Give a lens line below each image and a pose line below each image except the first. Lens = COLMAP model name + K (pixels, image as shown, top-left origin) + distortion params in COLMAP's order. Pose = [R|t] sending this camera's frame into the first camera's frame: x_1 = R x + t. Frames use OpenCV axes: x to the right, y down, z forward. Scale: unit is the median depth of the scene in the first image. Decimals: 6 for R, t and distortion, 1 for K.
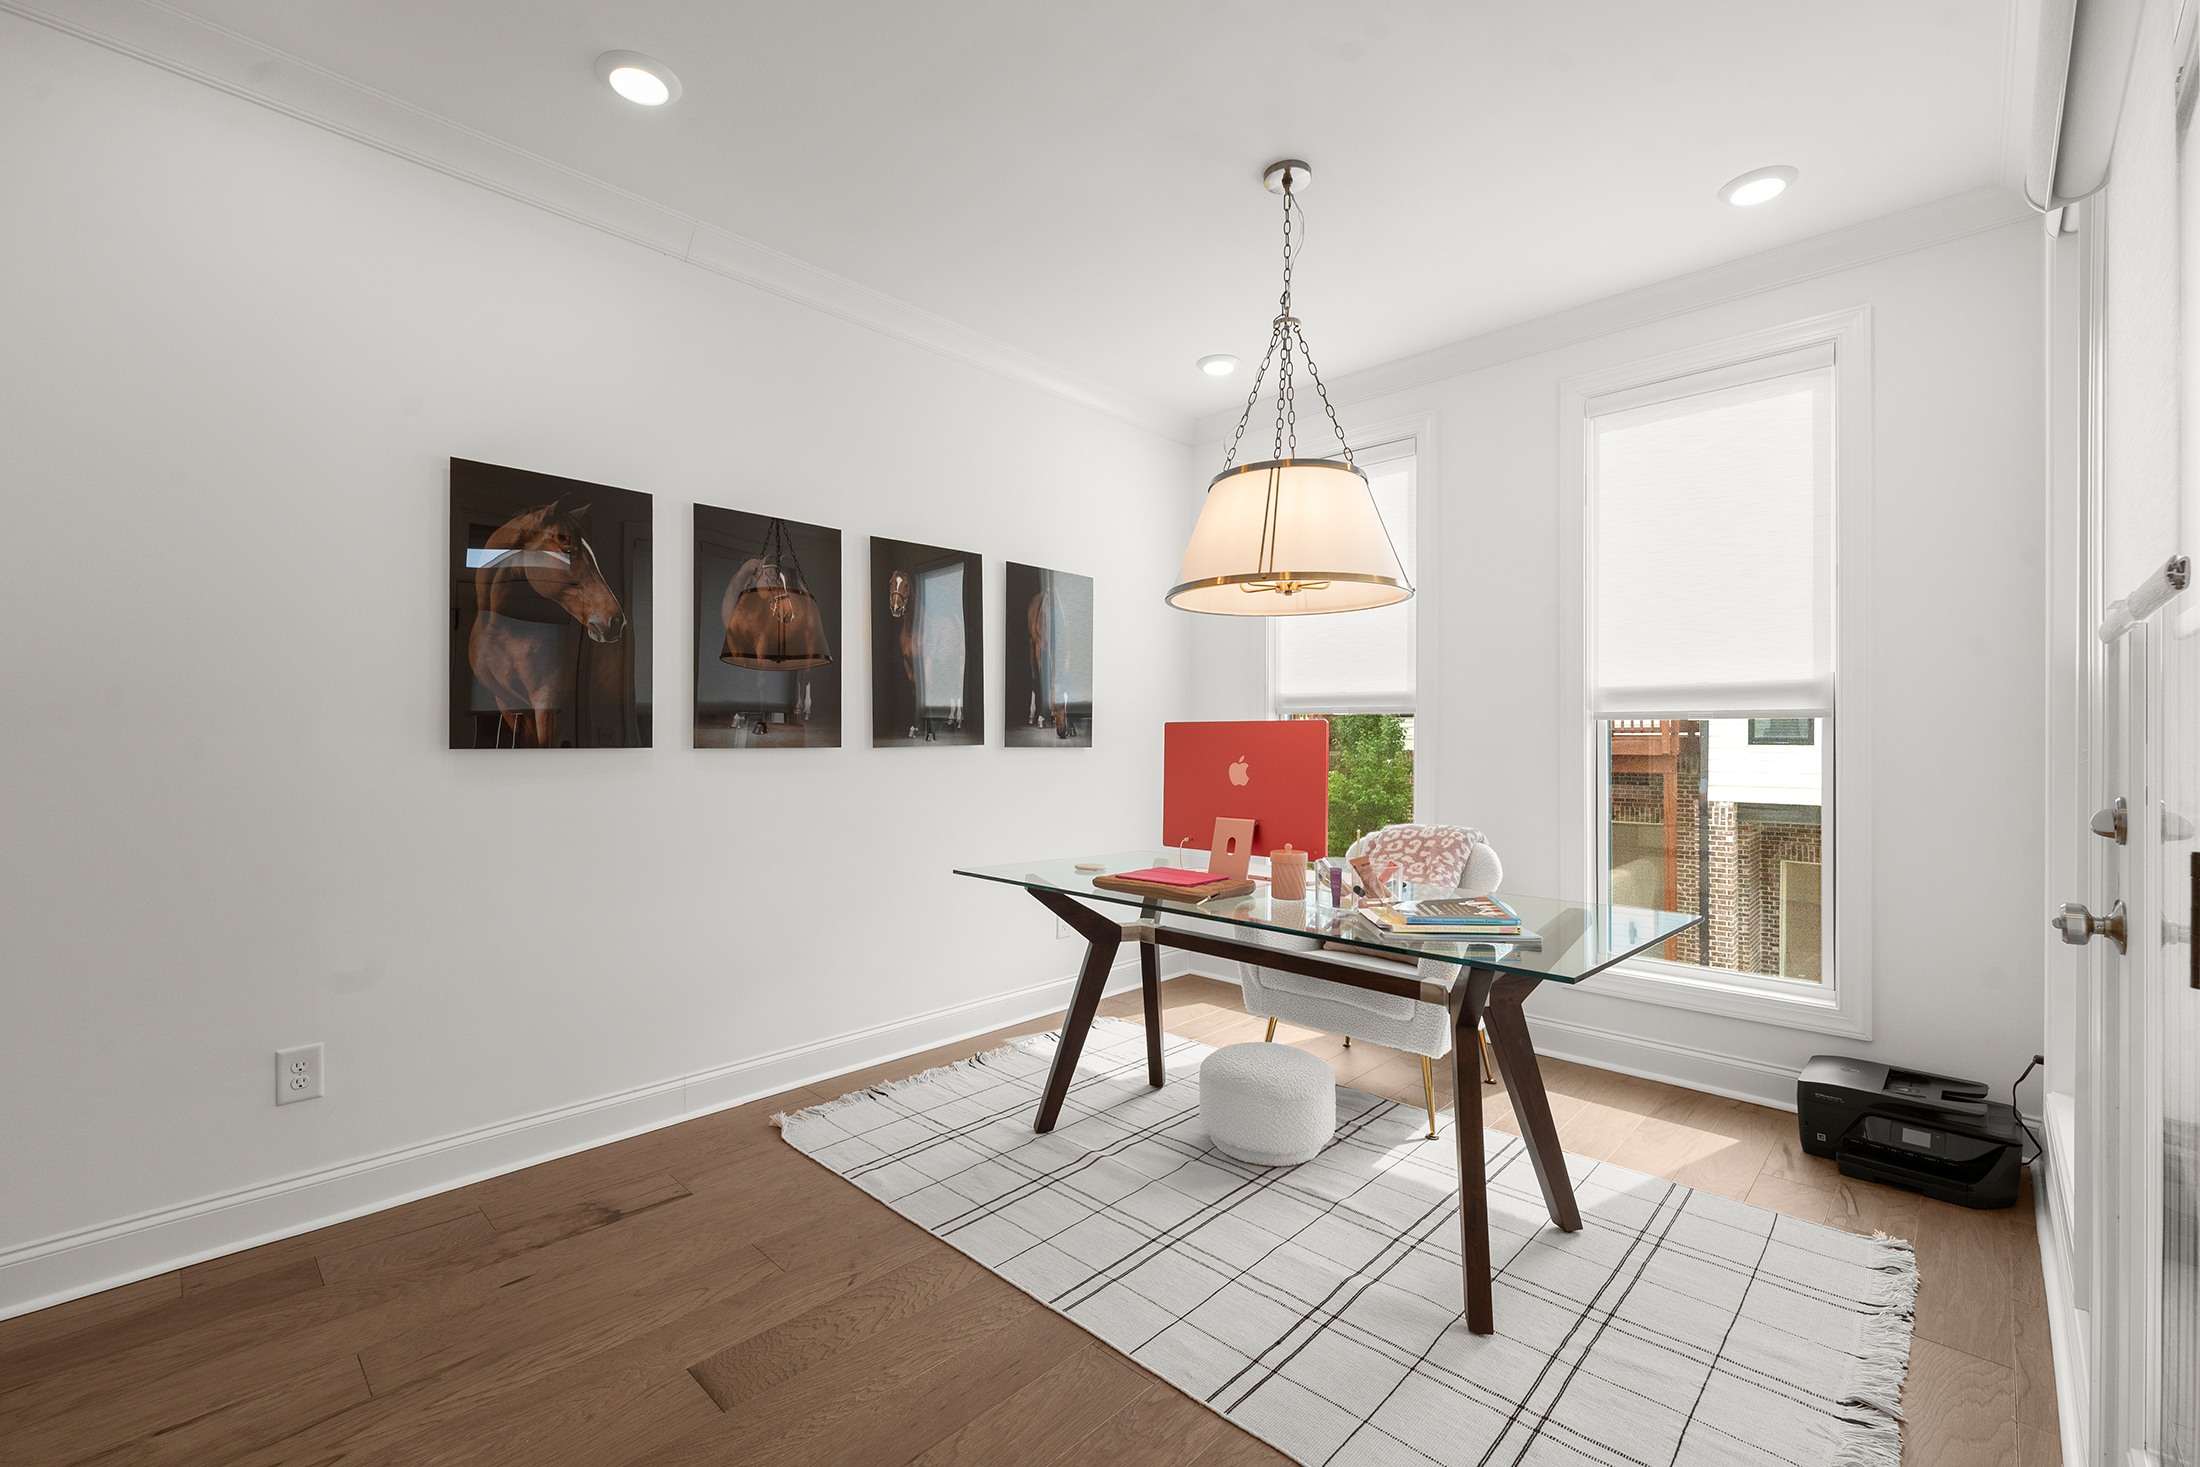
lens RADIAL K [[927.3, 0, 1103.1], [0, 927.3, 732.8], [0, 0, 1]] dist [0.002156, -0.000481]
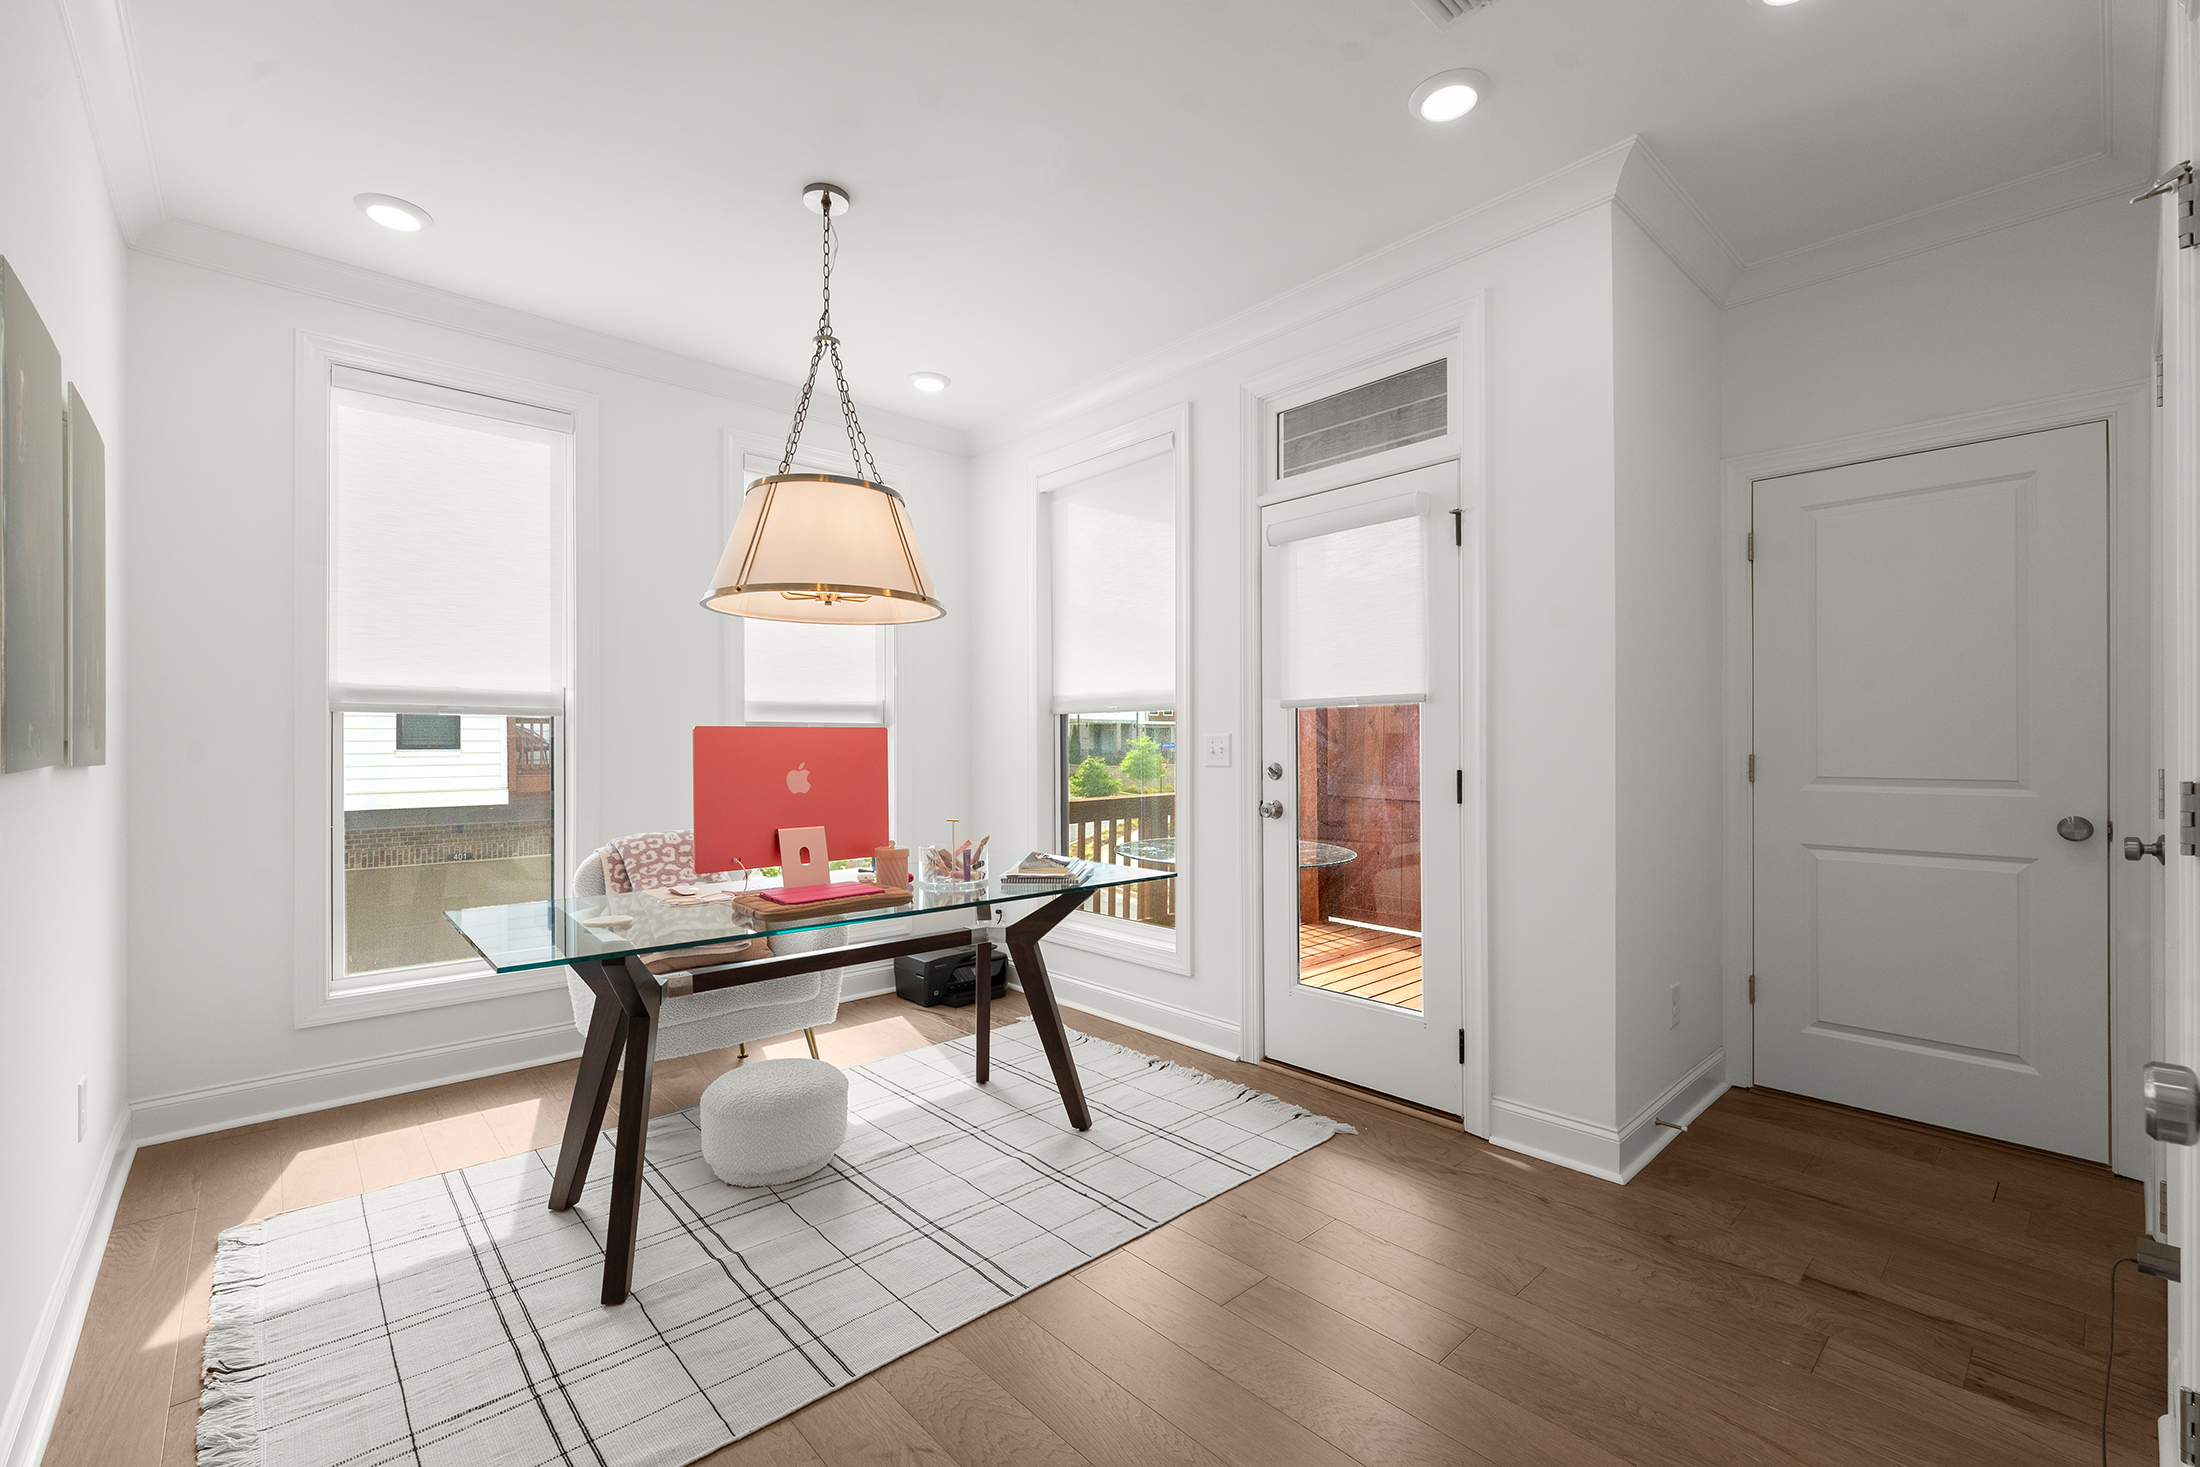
lens RADIAL K [[927.3, 0, 1103.1], [0, 927.3, 736.2], [0, 0, 1]] dist [0.002156, -0.000481]
pose [[0.071571, -0.001650, 0.997434, -0.809495], [0.001758, 0.999997, 0.001528, -0.003970], [-0.997434, 0.001644, 0.071574, 0.623029]]
